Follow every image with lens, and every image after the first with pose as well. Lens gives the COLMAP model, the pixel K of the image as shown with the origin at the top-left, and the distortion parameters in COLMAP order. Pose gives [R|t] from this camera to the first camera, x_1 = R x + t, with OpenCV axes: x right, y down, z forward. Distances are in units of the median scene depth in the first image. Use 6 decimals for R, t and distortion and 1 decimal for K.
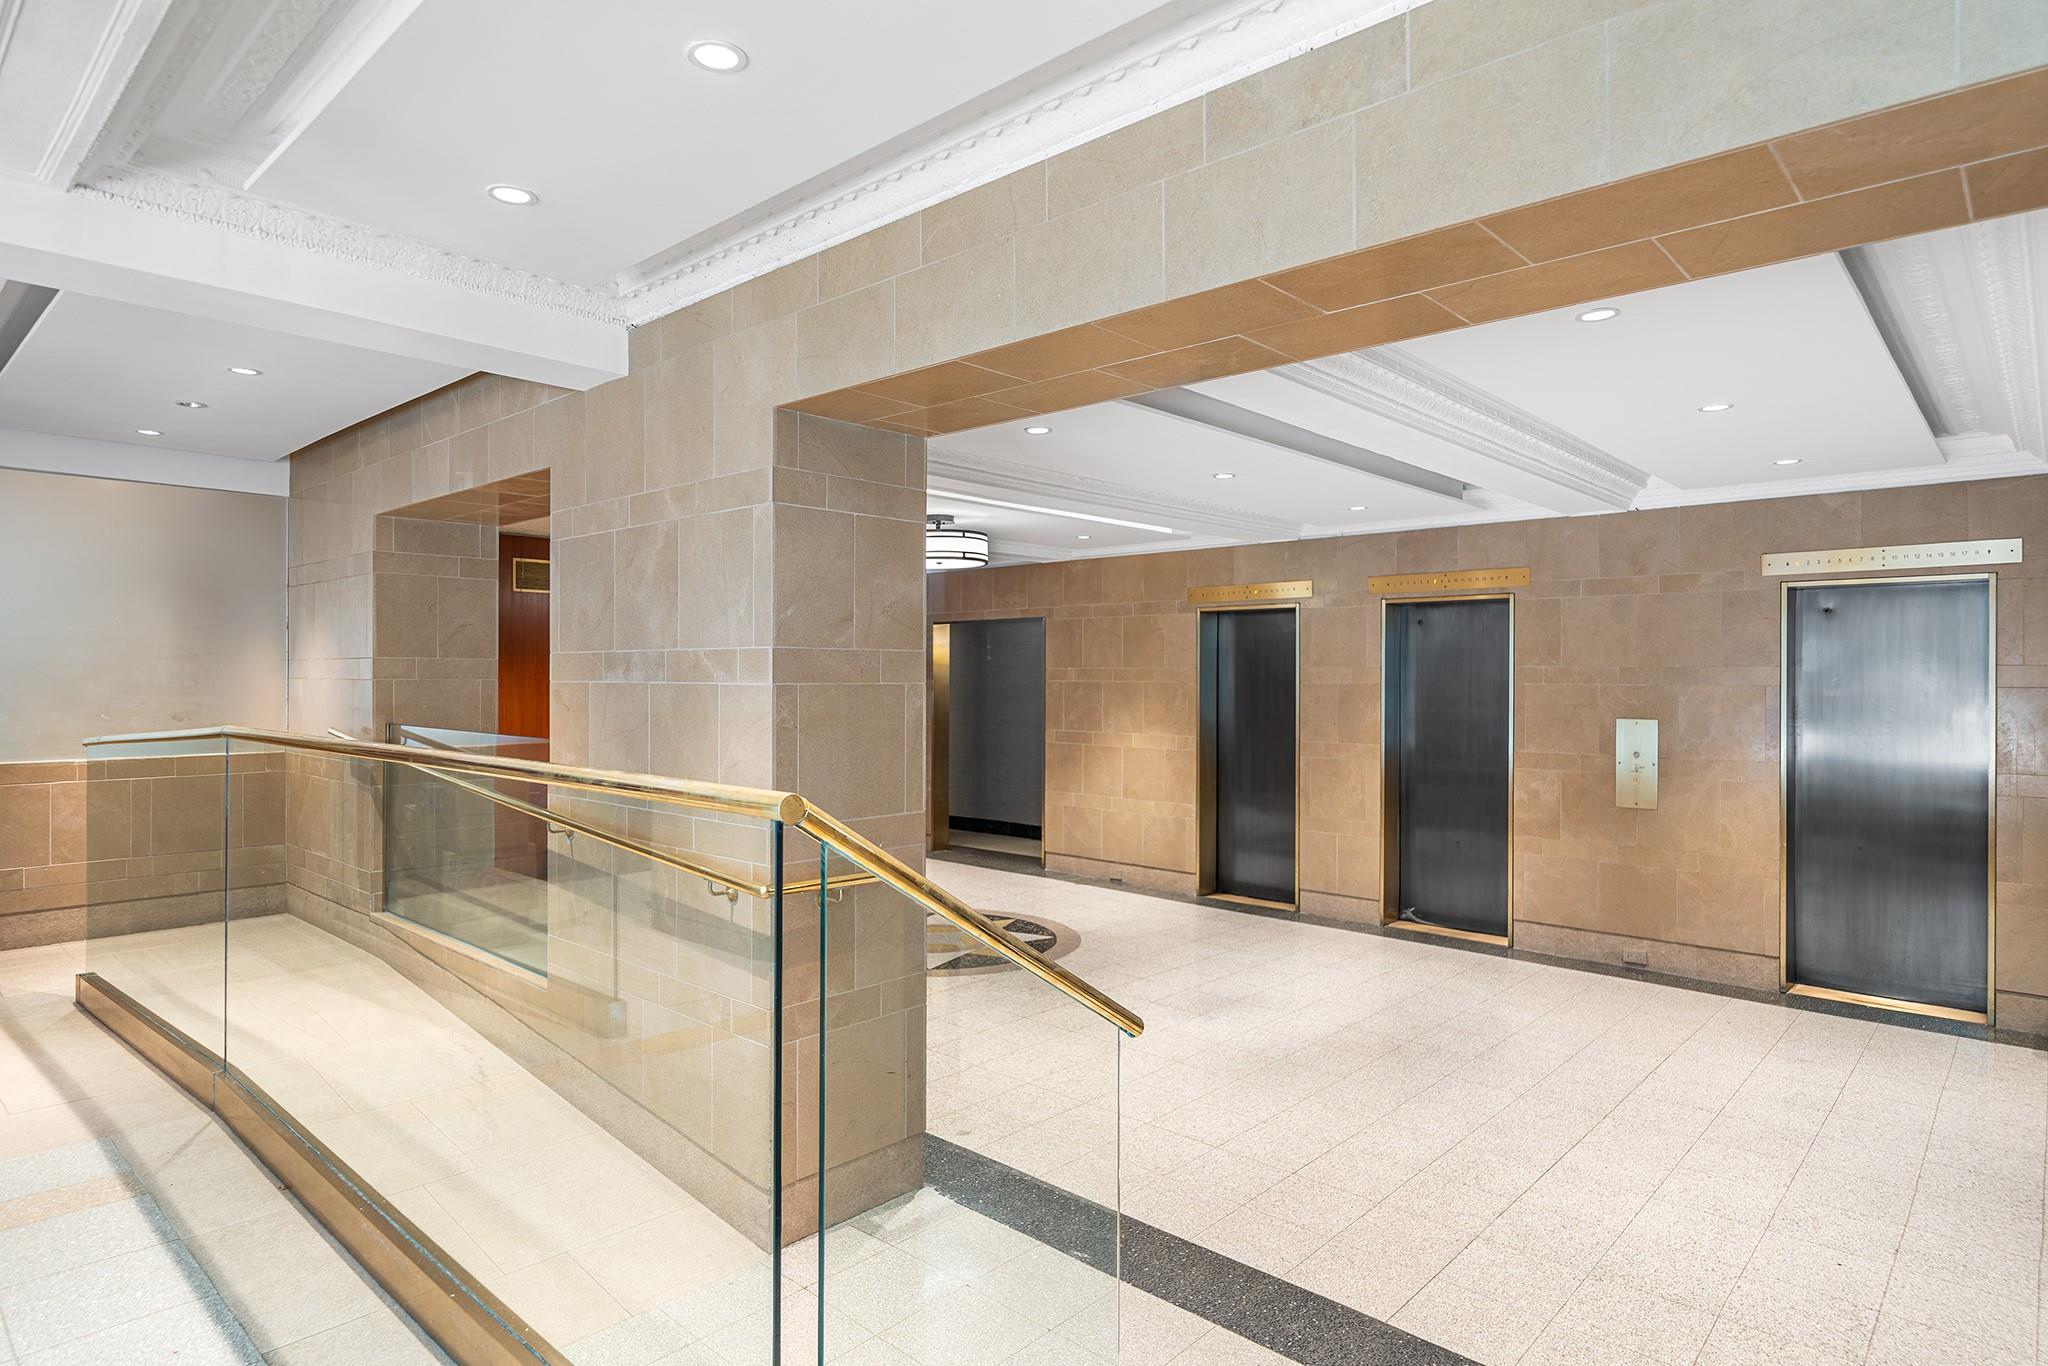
lens RADIAL K [[1131.0, 0, 1023.9], [0, 1131.0, 657.6], [0, 0, 1]] dist [-0.003349, -0.001307]
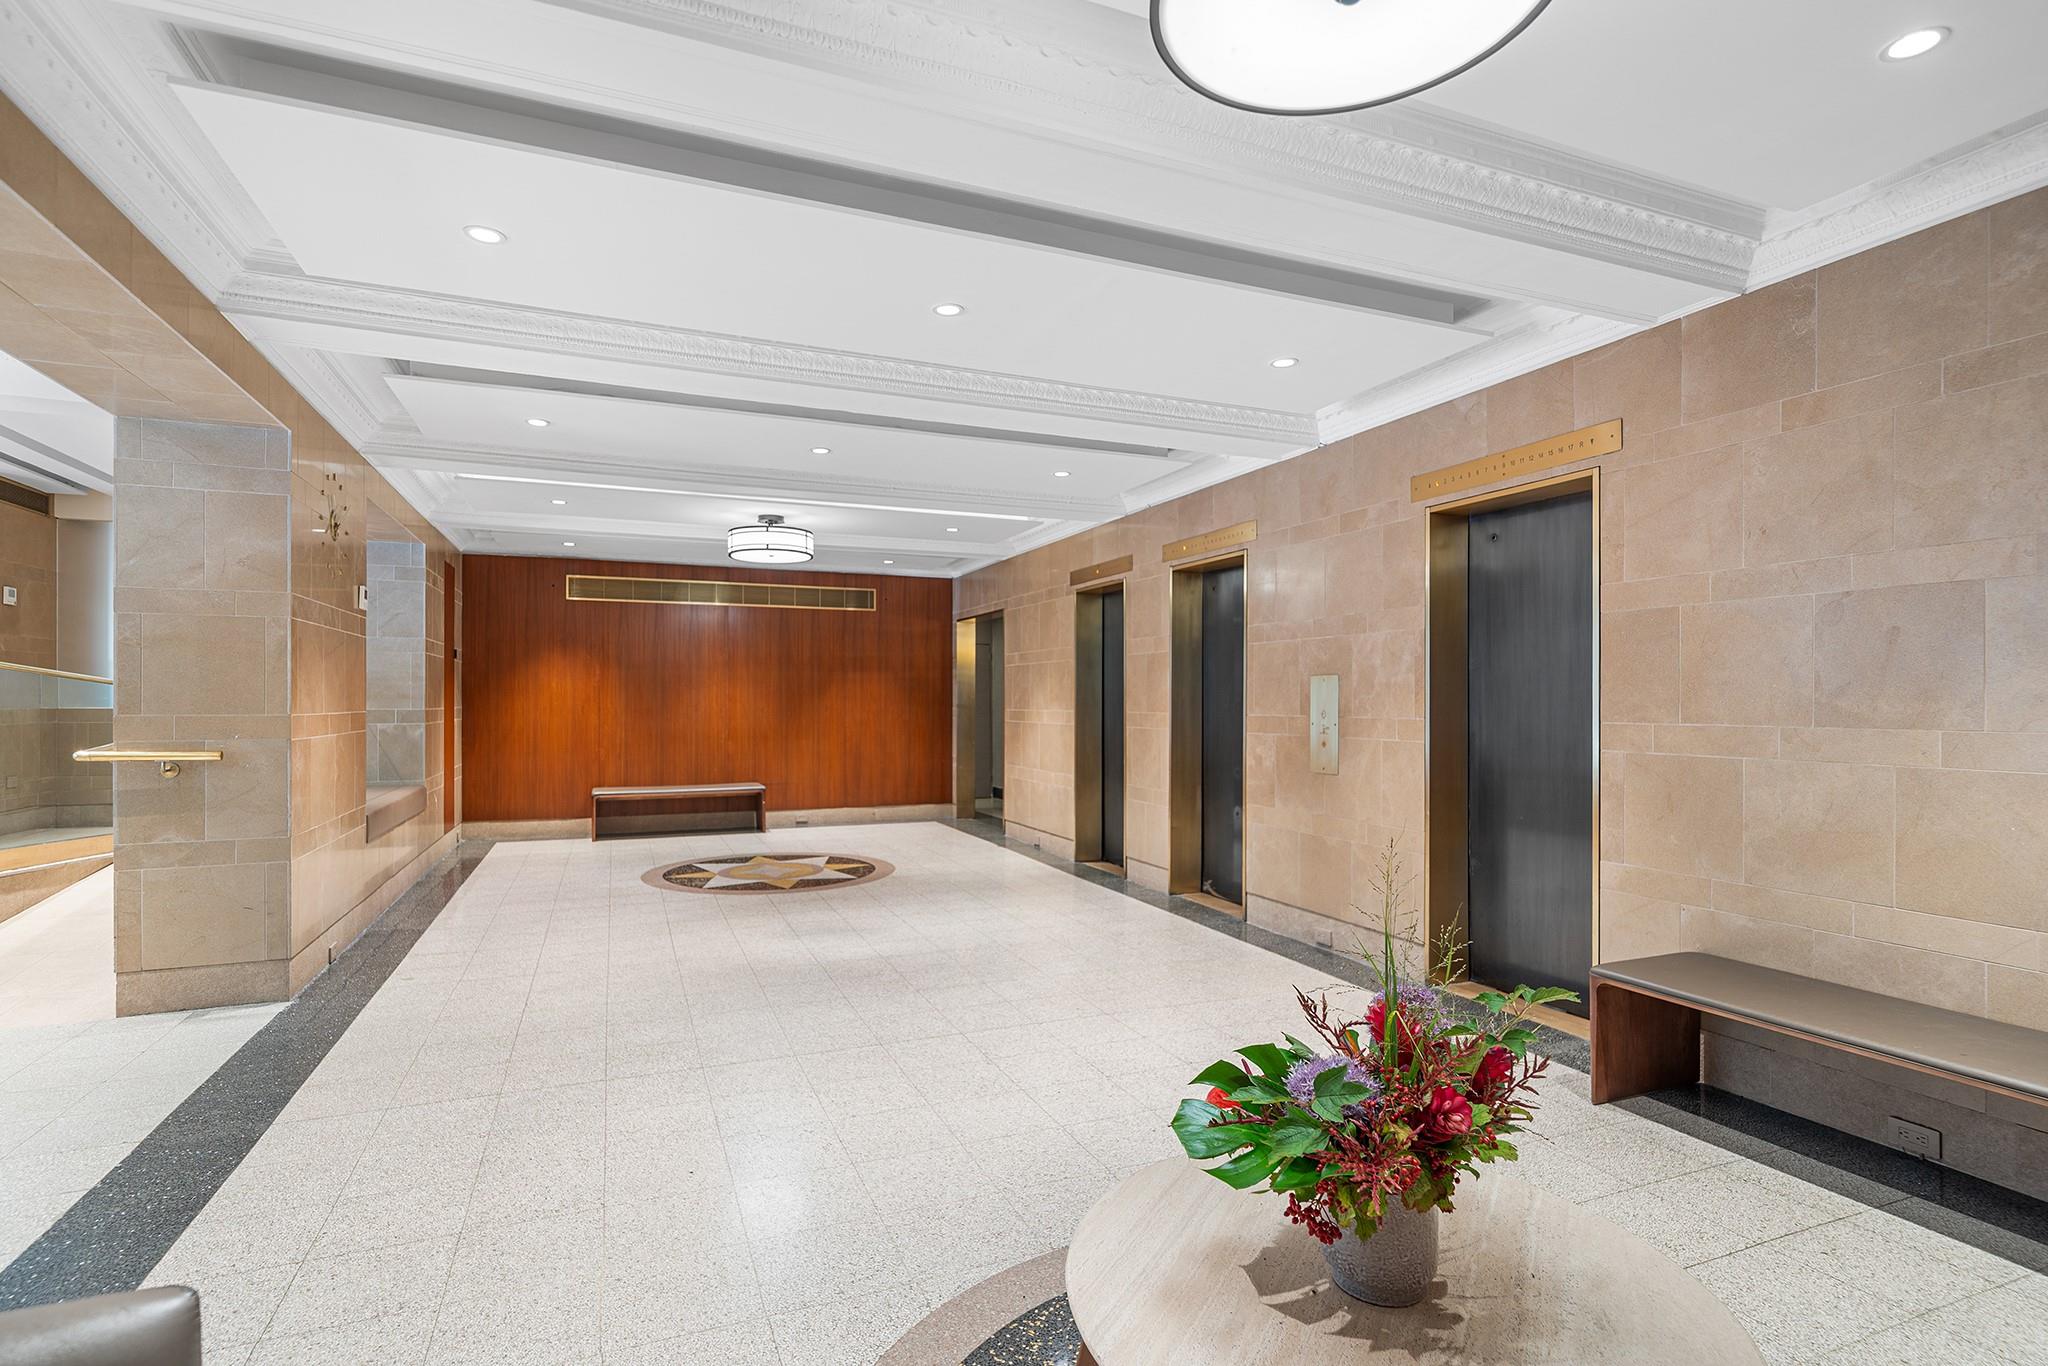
lens RADIAL K [[995.2, 0, 1024.0], [0, 995.2, 683.0], [0, 0, 1]] dist [0.003163, 0.000252]
pose [[0.907651, -0.009790, -0.419611, 0.648726], [0.008092, 0.999950, -0.005826, 0.062436], [0.419647, 0.001892, 0.907685, 0.169665]]
